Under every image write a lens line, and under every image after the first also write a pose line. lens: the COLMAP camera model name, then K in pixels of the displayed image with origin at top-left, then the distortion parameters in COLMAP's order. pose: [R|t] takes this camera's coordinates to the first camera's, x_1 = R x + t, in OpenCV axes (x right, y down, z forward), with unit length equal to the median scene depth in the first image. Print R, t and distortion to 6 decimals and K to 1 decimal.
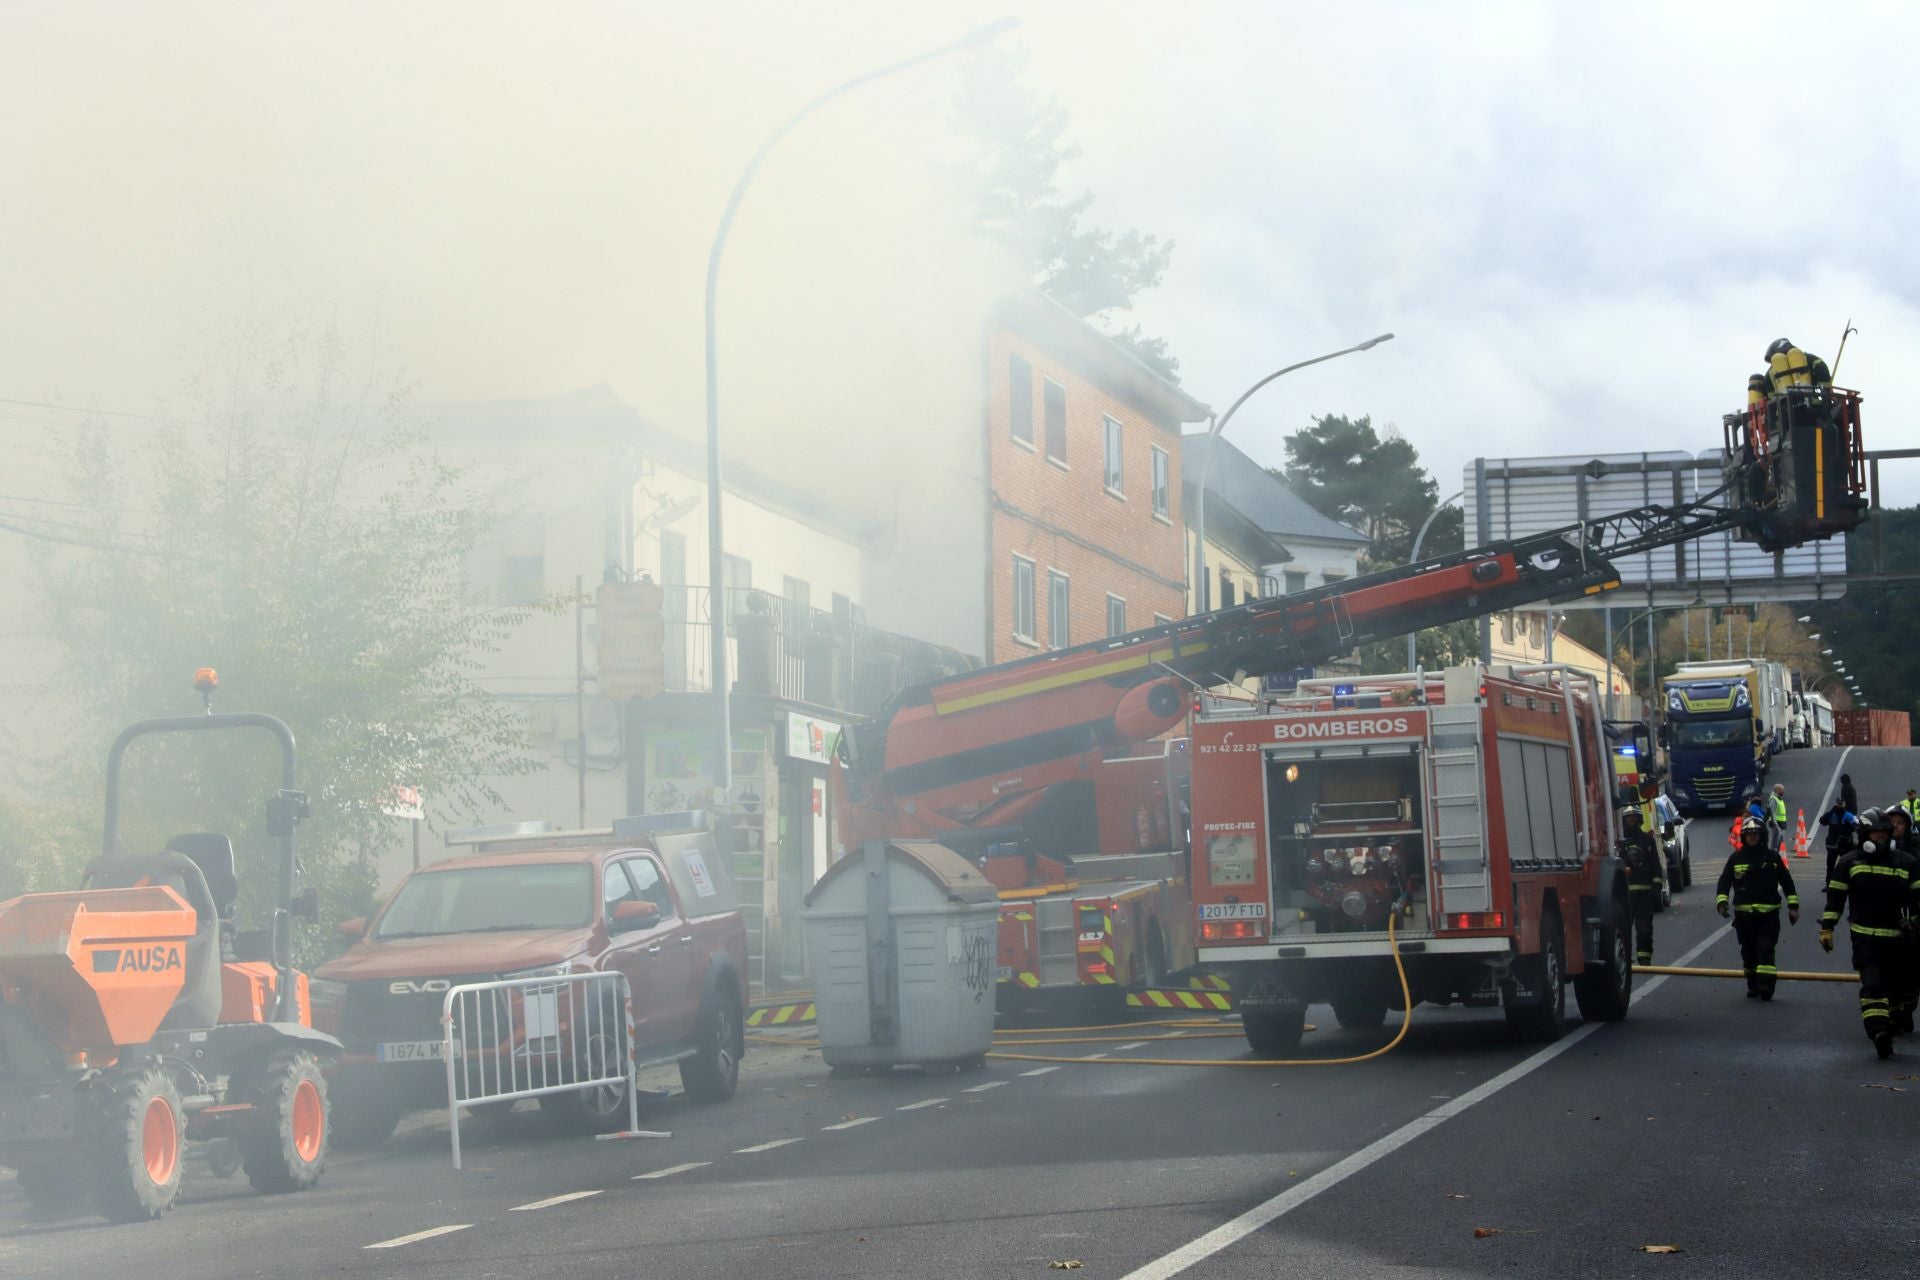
lens RADIAL K [[4464.3, 0, 959.2], [0, 4464.3, 639.7], [0, 0, 1]] dist [0.270052, -0.188790]
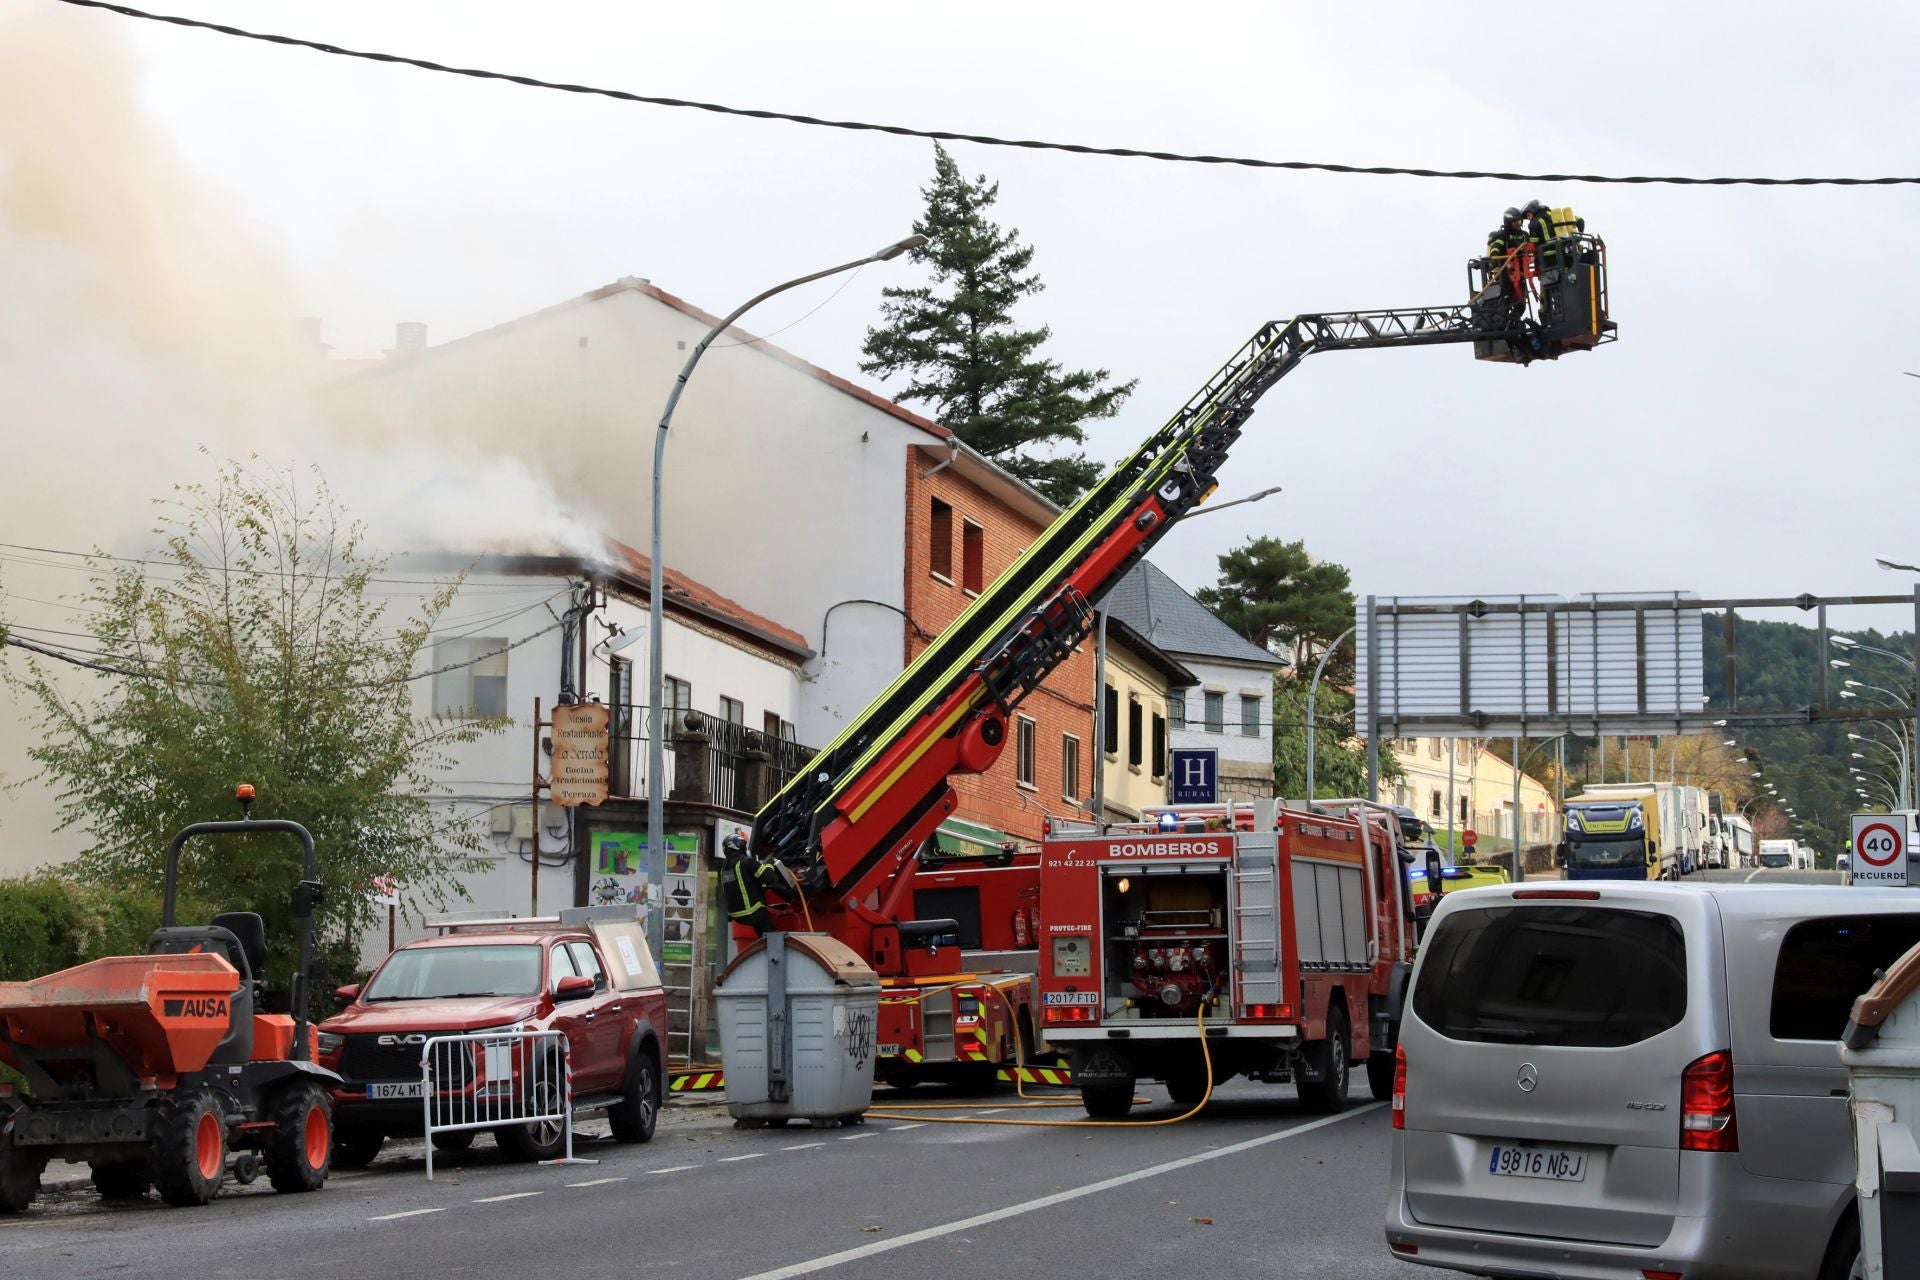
lens RADIAL K [[4464.3, 0, 959.2], [0, 4464.3, 639.7], [0, 0, 1]] dist [0.270052, -0.188790]
pose [[0.999617, 0.026076, 0.009226, 0.017054], [-0.025868, 0.999424, -0.021960, -0.008819], [-0.009793, 0.021713, 0.999716, -0.208994]]
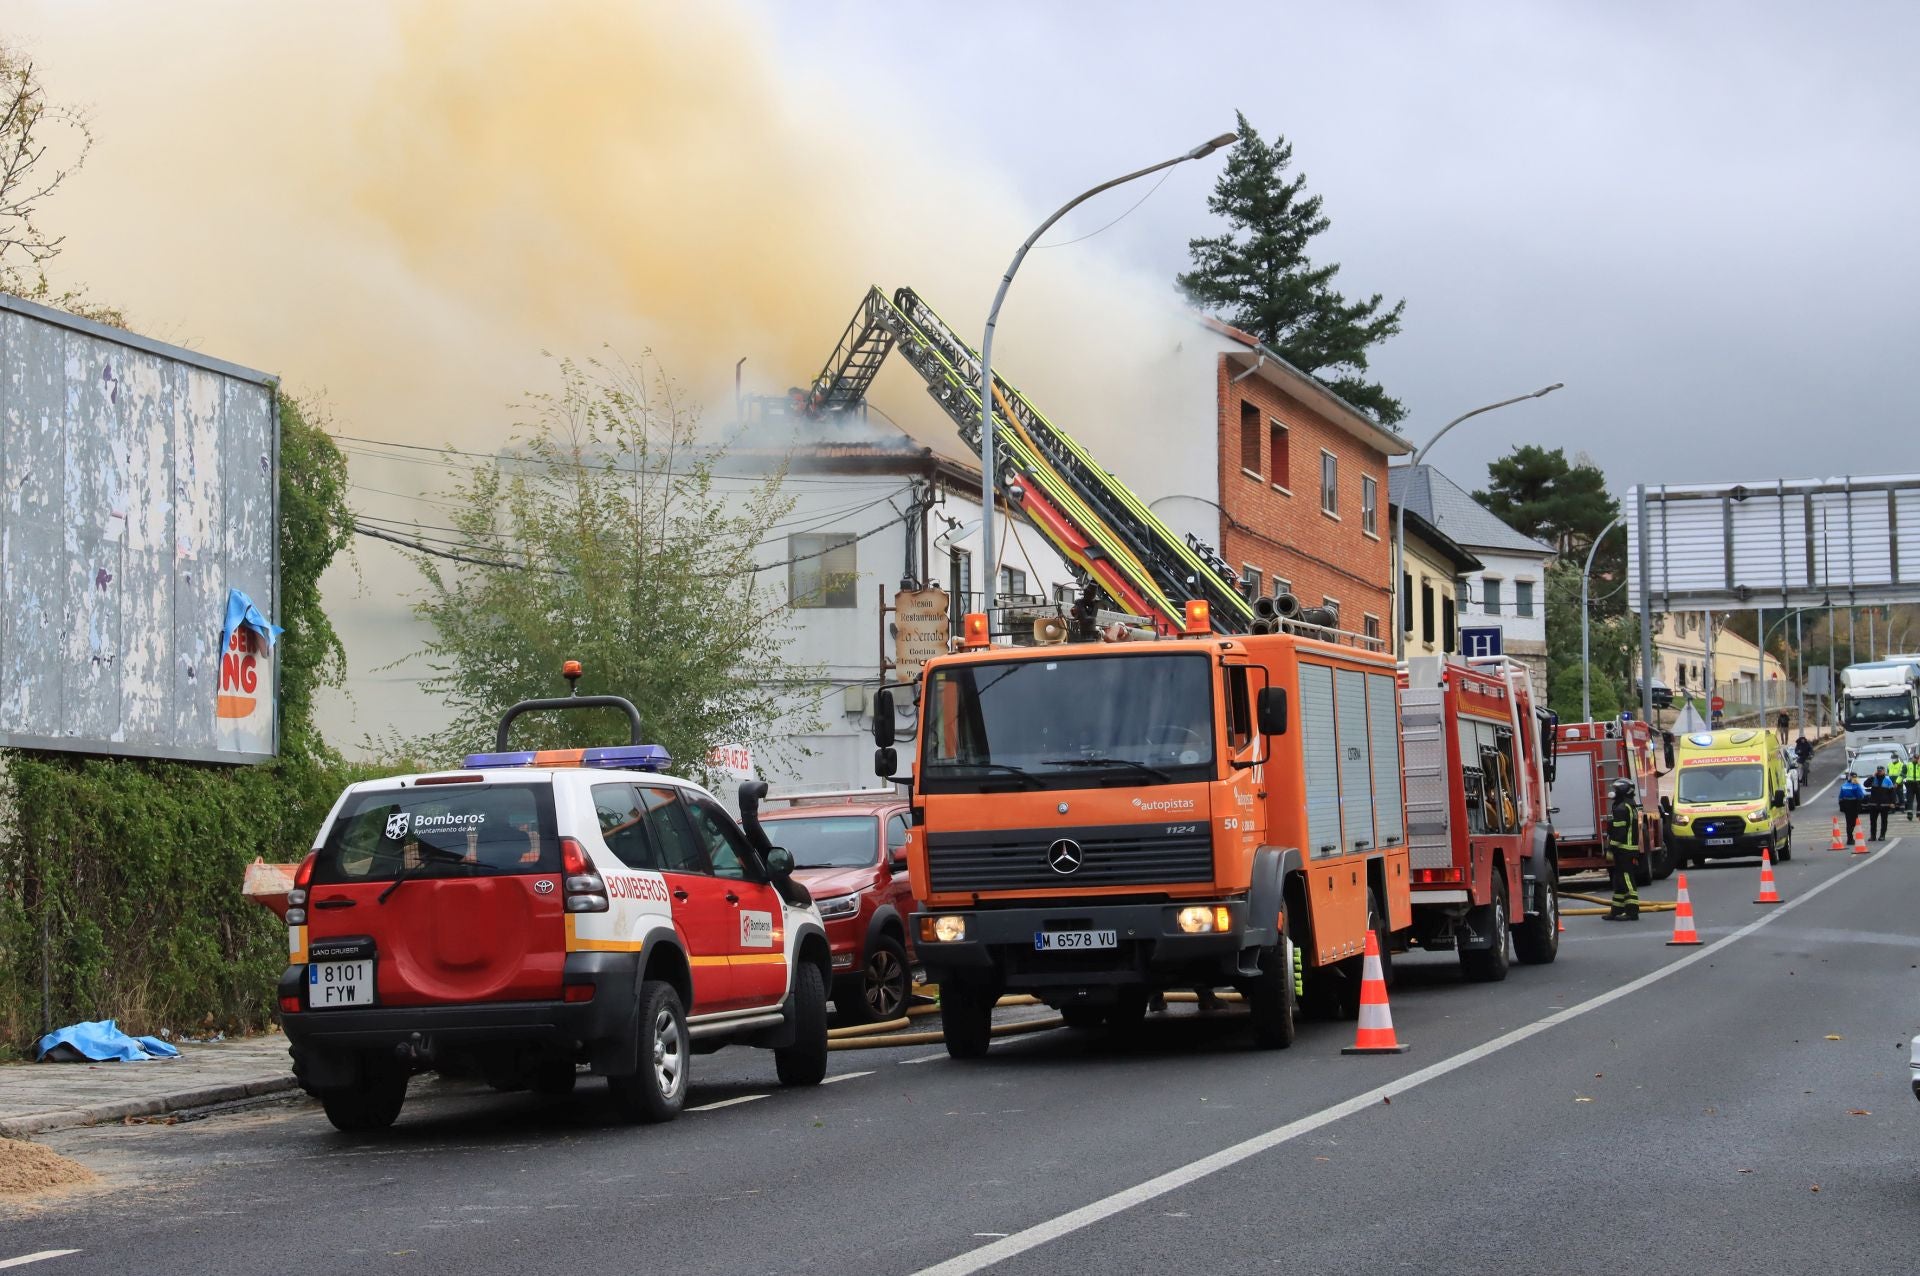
lens RADIAL K [[4464.3, 0, 959.2], [0, 4464.3, 637.7], [0, 0, 1]] dist [0.270052, -0.188790]
pose [[0.998009, 0.002693, -0.063010, 0.025060], [-0.002174, 0.999963, 0.008300, -0.022916], [0.063030, -0.008147, 0.997978, -0.547945]]
